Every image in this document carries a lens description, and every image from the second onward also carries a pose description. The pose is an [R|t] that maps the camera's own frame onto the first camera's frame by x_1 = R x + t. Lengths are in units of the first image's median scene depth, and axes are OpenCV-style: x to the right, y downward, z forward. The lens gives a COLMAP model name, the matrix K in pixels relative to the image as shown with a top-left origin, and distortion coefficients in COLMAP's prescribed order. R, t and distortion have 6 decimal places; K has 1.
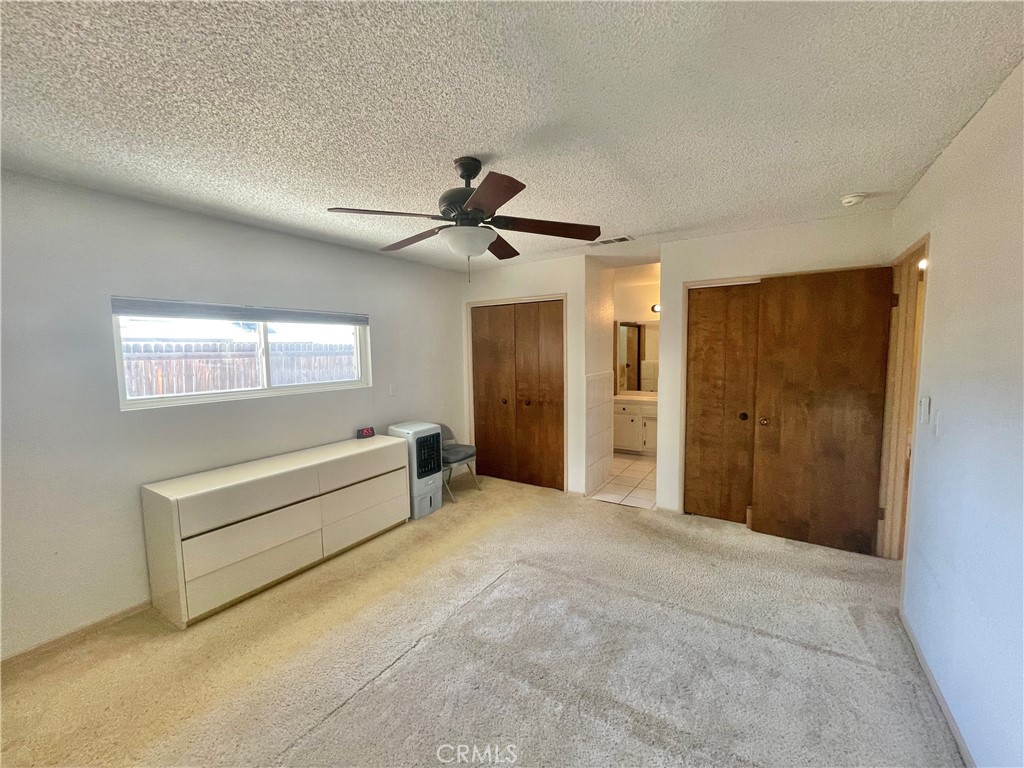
lens RADIAL K [[414.5, 0, 515.9], [0, 414.5, 383.5], [0, 0, 1]] dist [0.000627, 0.000242]
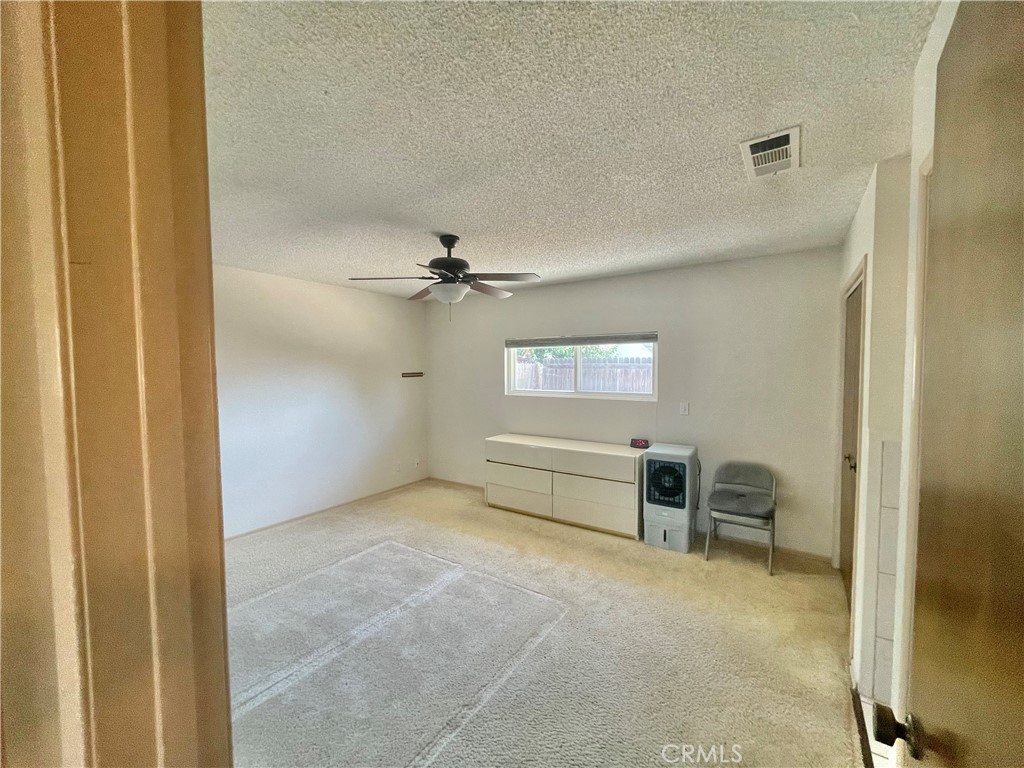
lens RADIAL K [[414.5, 0, 512.9], [0, 414.5, 377.8], [0, 0, 1]] dist [0.000627, 0.000242]
pose [[-0.031752, 0.039682, -0.998708, 0.705433], [-0.079536, 0.995943, 0.042100, -0.067889], [0.996326, 0.080770, -0.028467, 0.692067]]
